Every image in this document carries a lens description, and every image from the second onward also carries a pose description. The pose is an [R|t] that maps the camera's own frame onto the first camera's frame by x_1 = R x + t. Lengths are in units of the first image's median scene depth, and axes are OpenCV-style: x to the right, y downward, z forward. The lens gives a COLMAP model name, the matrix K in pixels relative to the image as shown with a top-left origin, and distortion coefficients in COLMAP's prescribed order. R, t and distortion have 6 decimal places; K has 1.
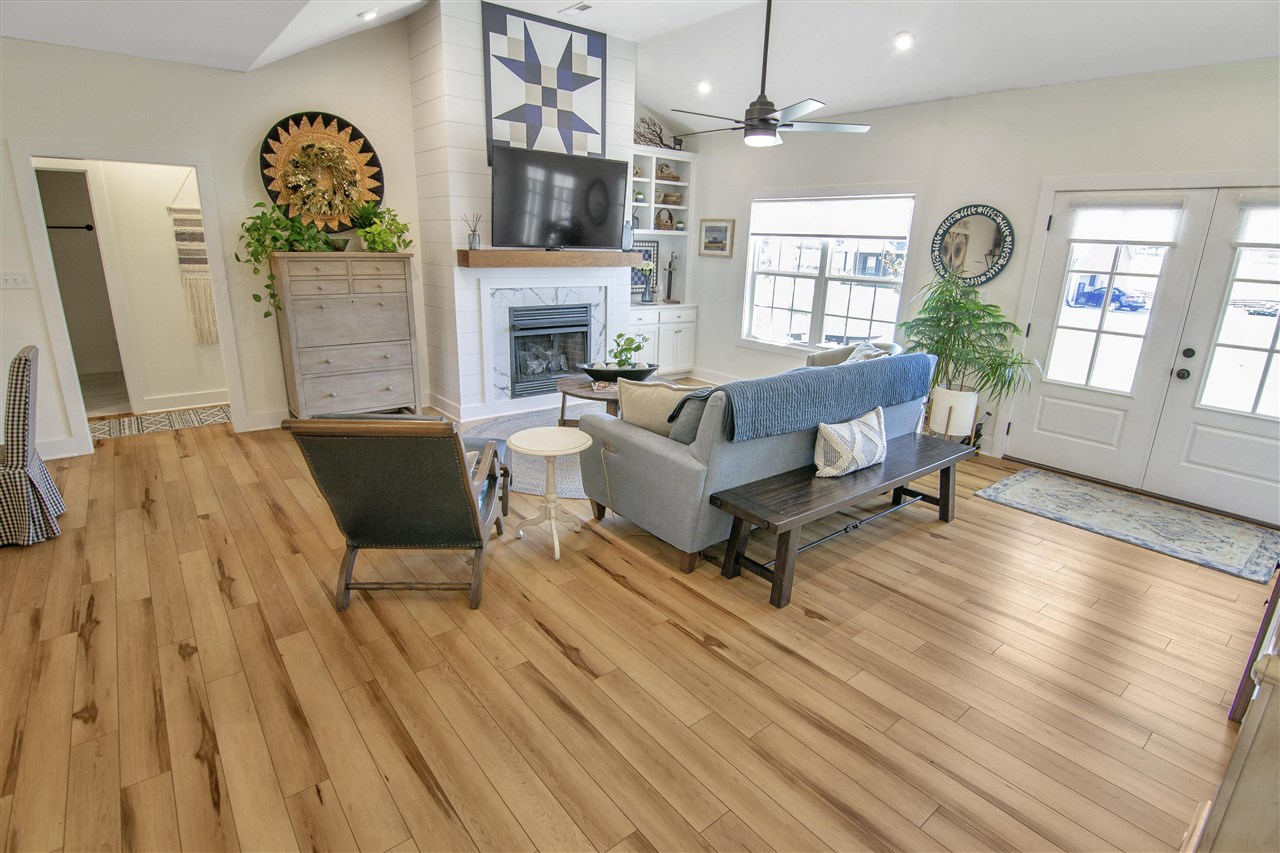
lens RADIAL K [[626.8, 0, 642.1], [0, 626.8, 427.6], [0, 0, 1]] dist [-0.008905, -0.007059]
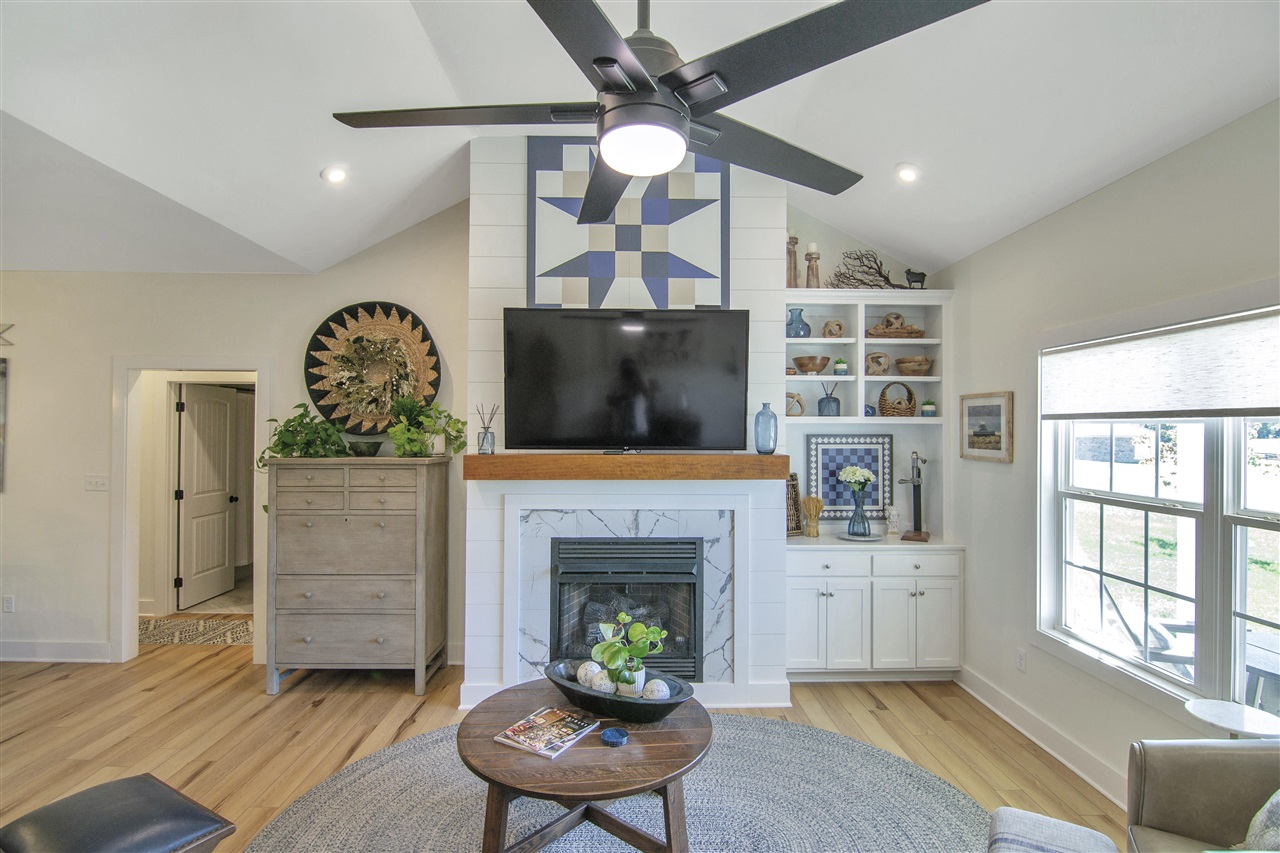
lens RADIAL K [[626.8, 0, 640.5], [0, 626.8, 427.1], [0, 0, 1]] dist [-0.008905, -0.007059]
pose [[0.790929, -0.030372, -0.611153, 0.264533], [-0.155798, 0.955857, -0.249129, -0.154405], [0.591741, 0.292260, 0.751283, 0.530345]]
